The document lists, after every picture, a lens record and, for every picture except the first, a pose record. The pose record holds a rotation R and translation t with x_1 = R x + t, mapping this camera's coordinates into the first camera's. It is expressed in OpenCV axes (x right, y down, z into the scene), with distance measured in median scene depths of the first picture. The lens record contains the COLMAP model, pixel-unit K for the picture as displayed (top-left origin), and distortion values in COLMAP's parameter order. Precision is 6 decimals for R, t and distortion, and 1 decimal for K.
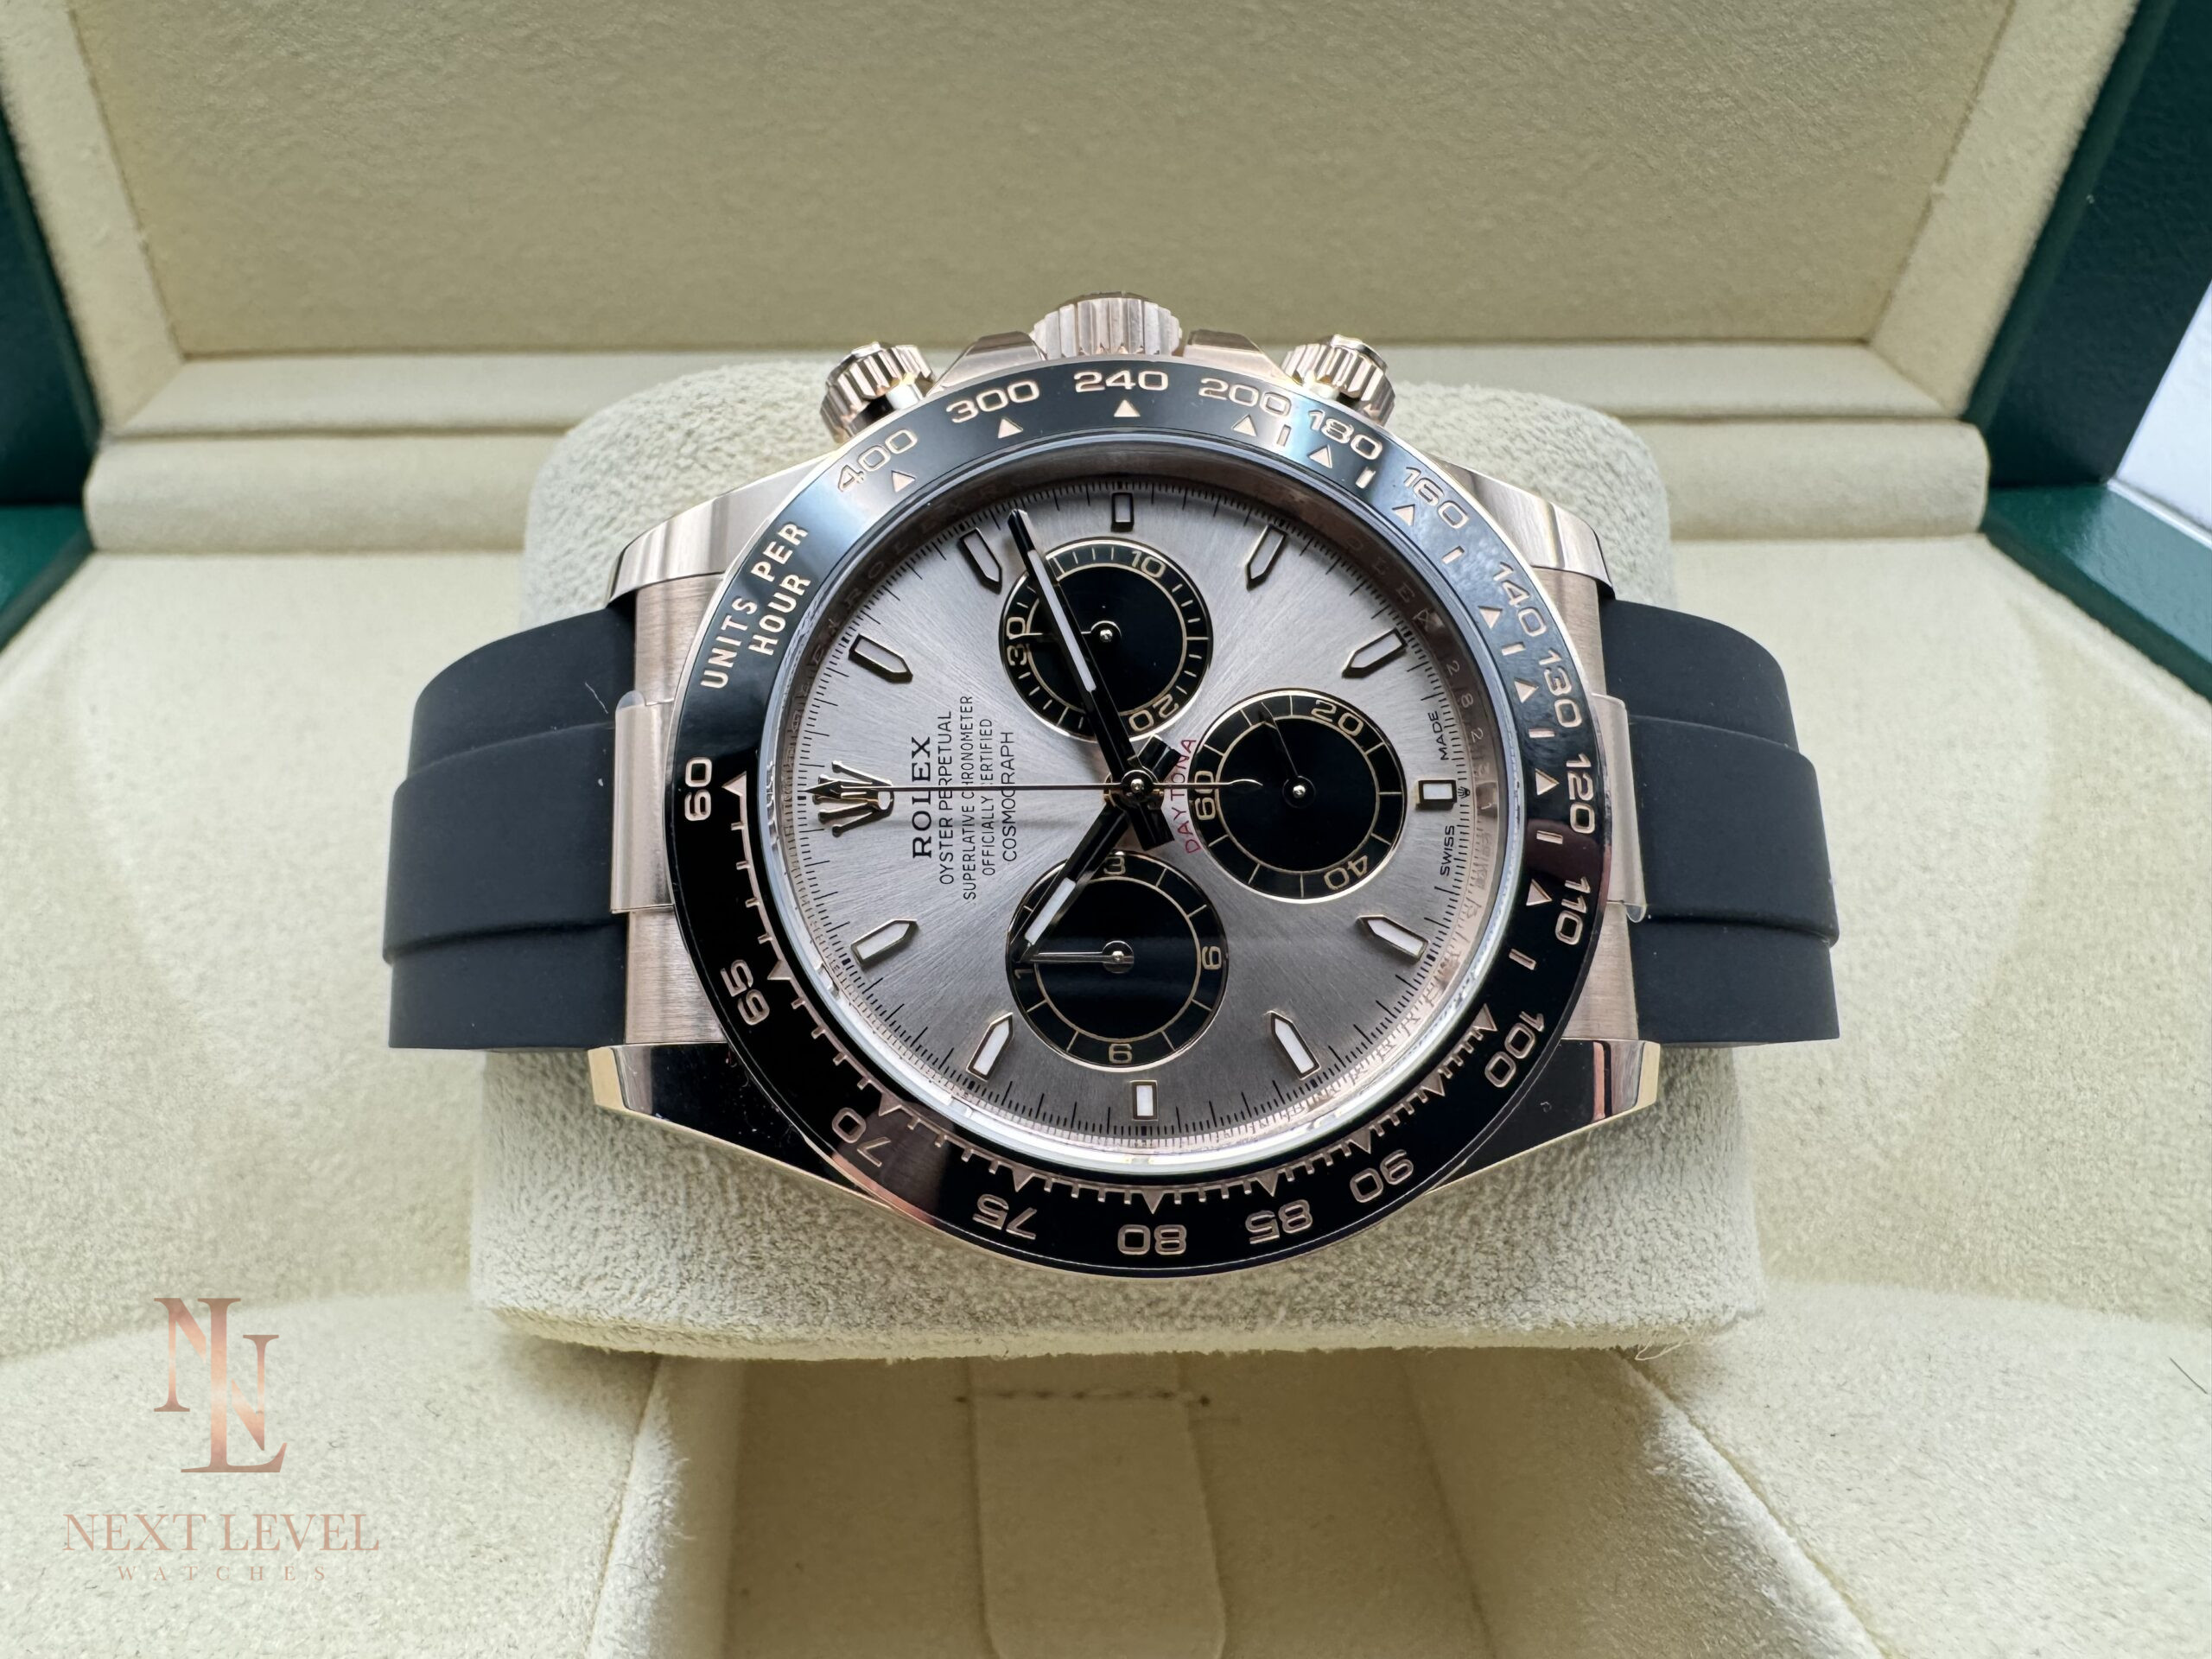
lens RADIAL K [[1578.0, 0, 867.7], [0, 1578.0, 824.8], [0, 0, 1]] dist [-0.004411, -0.001499]
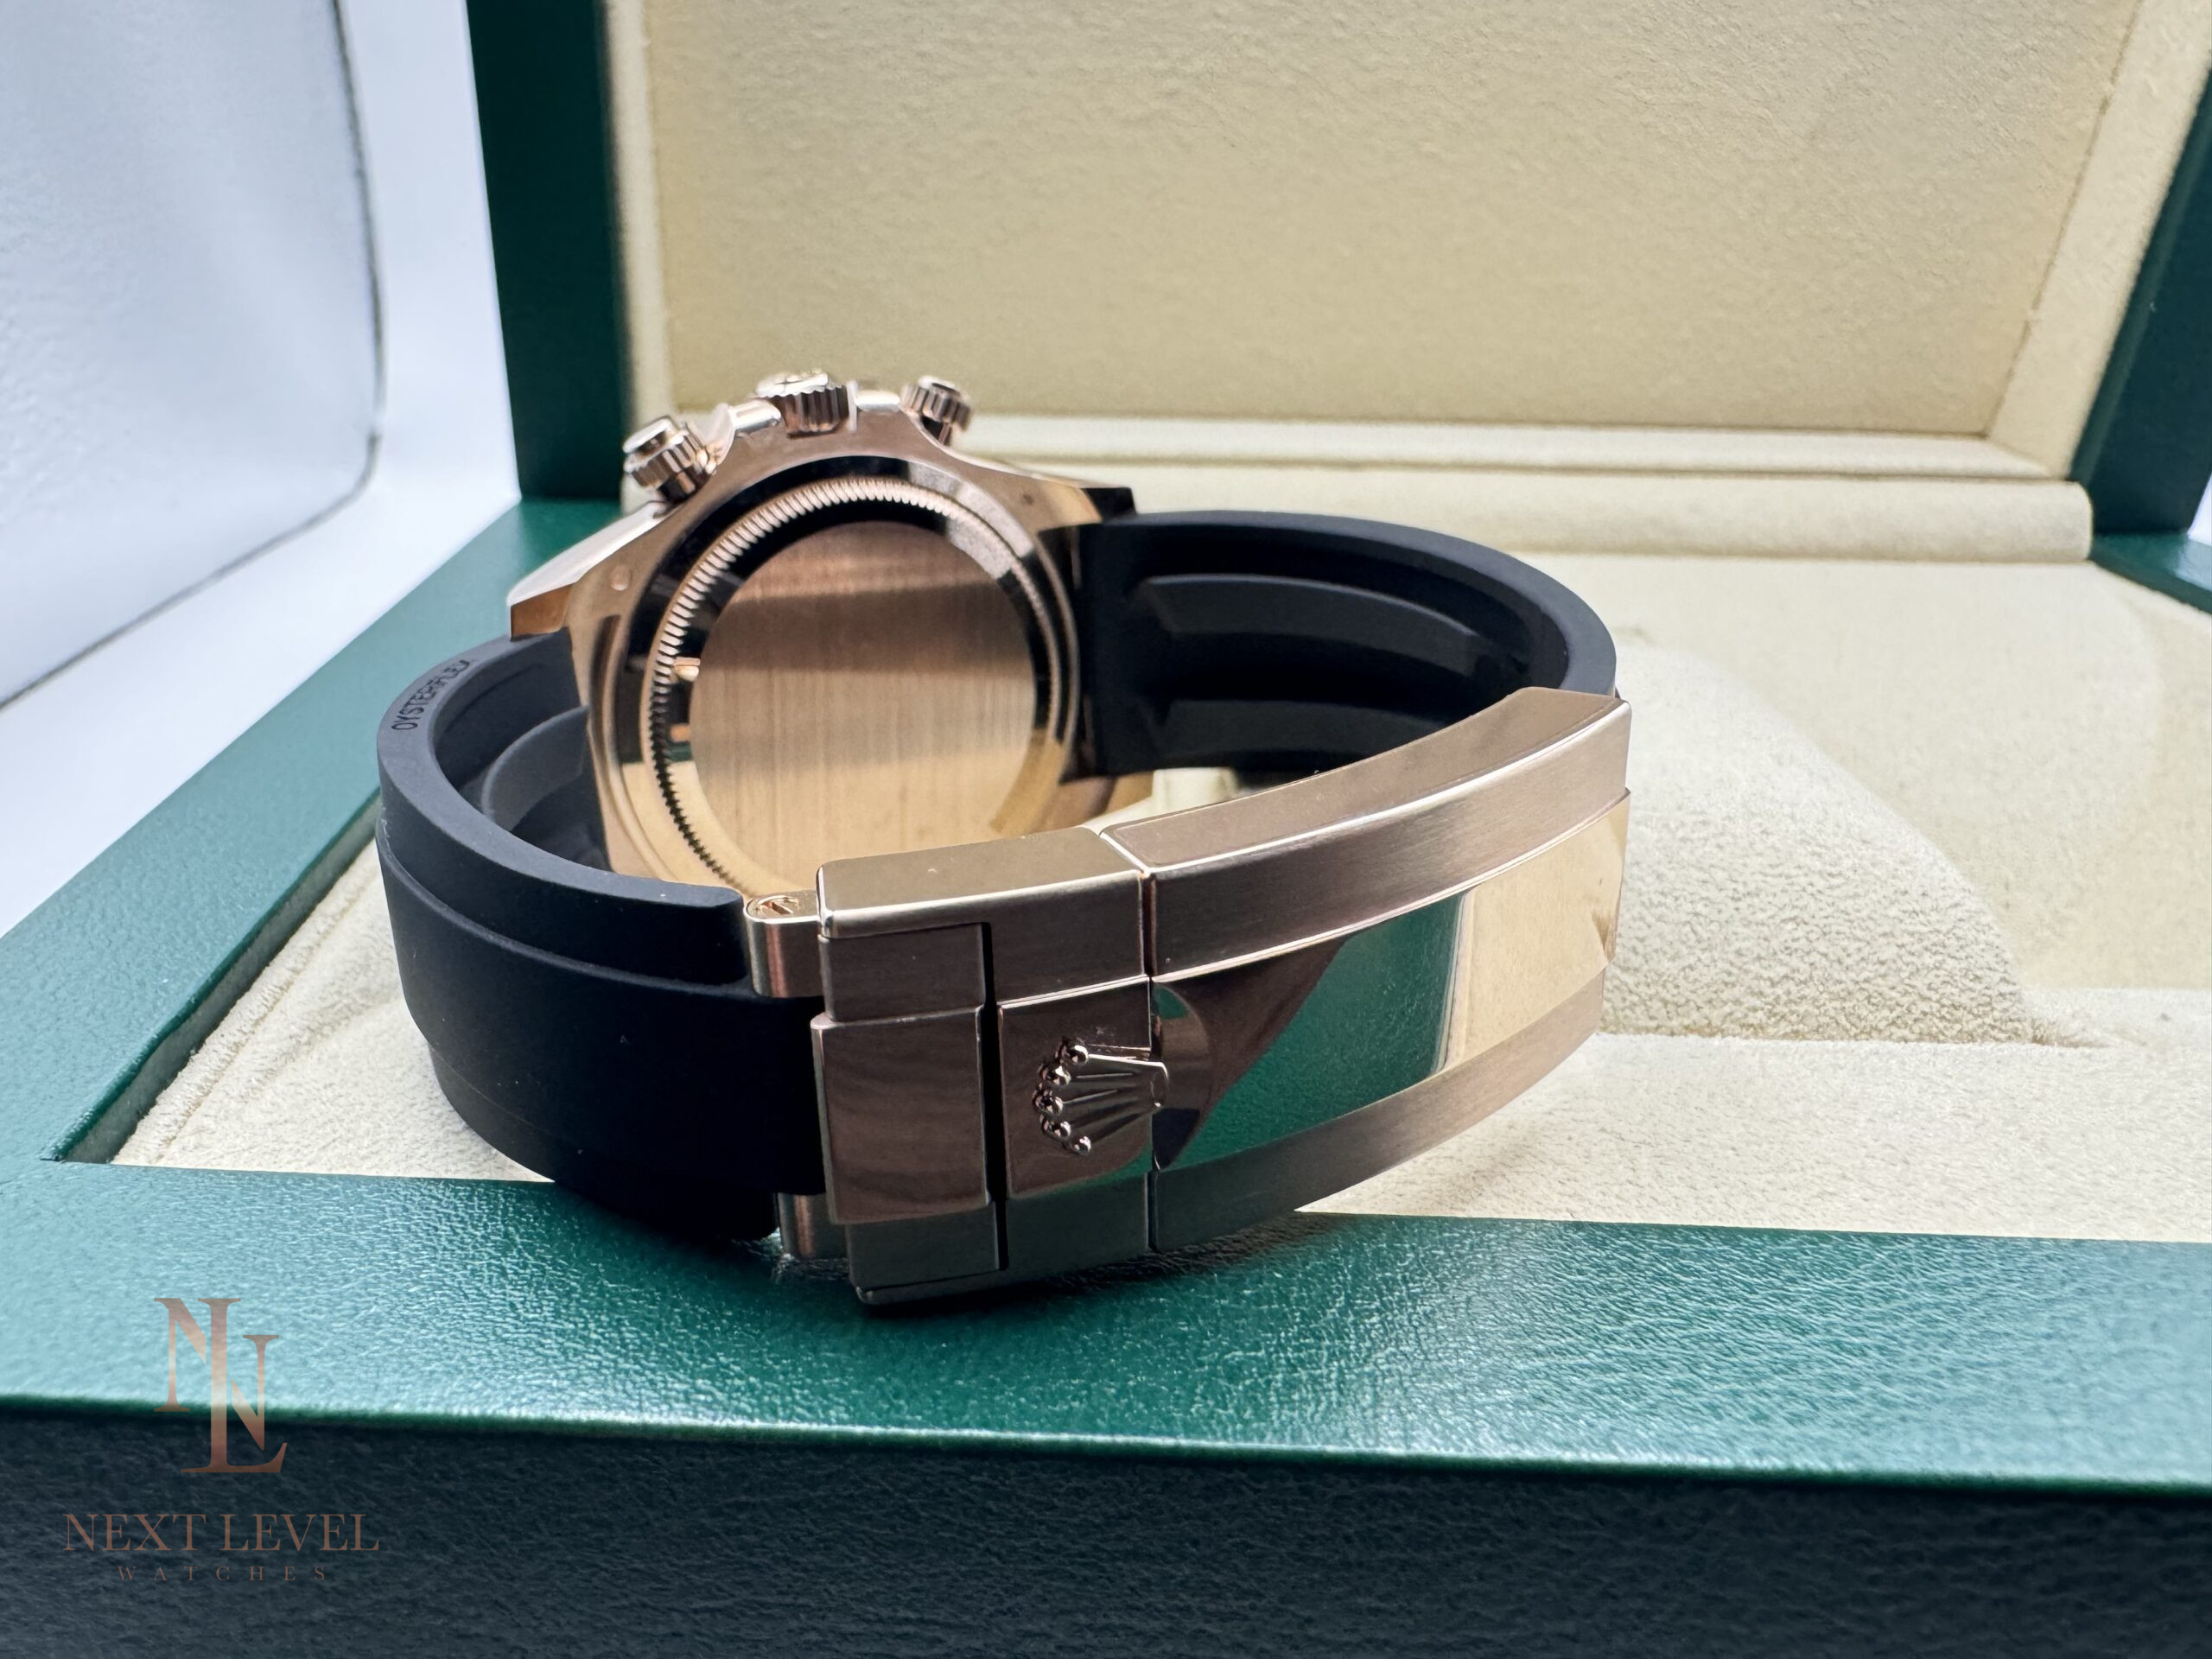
lens RADIAL K [[1578.0, 0, 908.4], [0, 1578.0, 826.8], [0, 0, 1]] dist [-0.004411, -0.001499]
pose [[0.998944, 0.037078, -0.027137, -0.278820], [-0.041171, 0.984519, -0.170373, 0.373714], [0.020400, 0.171310, 0.985006, -0.324100]]
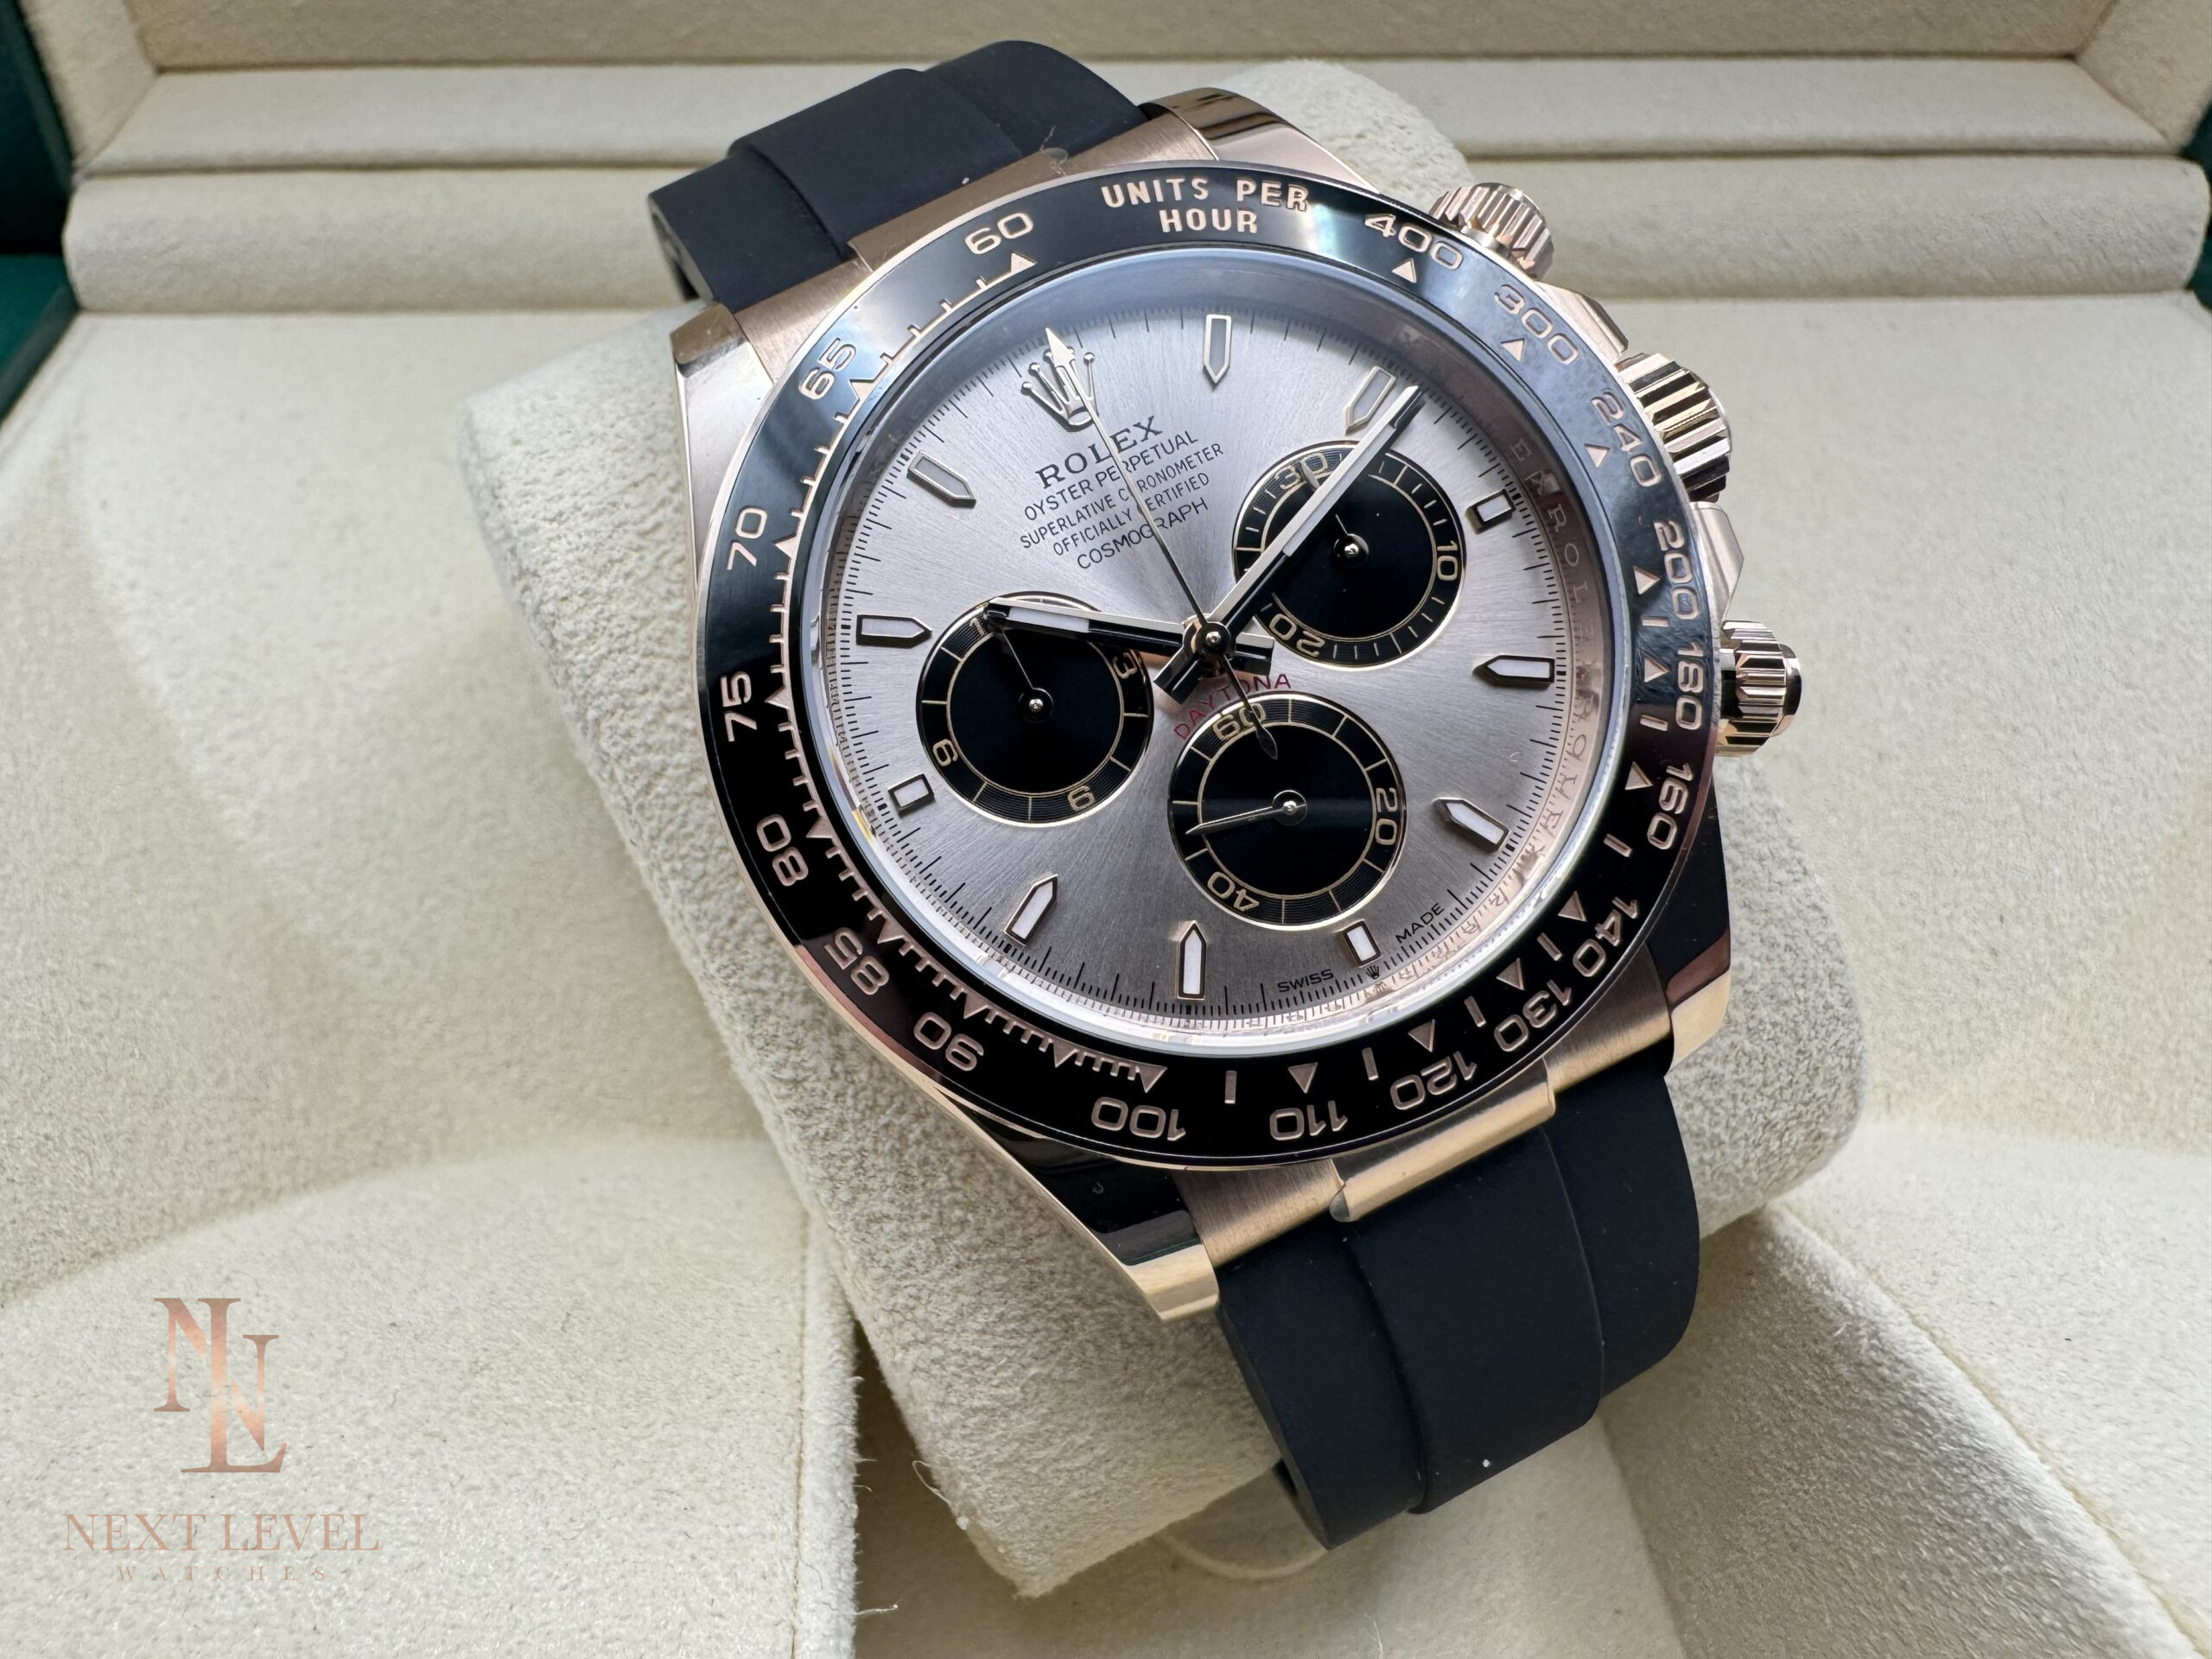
lens RADIAL K [[1578.0, 0, 864.9], [0, 1578.0, 822.0], [0, 0, 1]] dist [-0.004411, -0.001499]
pose [[0.999826, -0.006469, 0.017476, -0.089833], [0.003194, 0.983423, 0.181296, -0.065943], [-0.018359, -0.181208, 0.983273, 0.097251]]
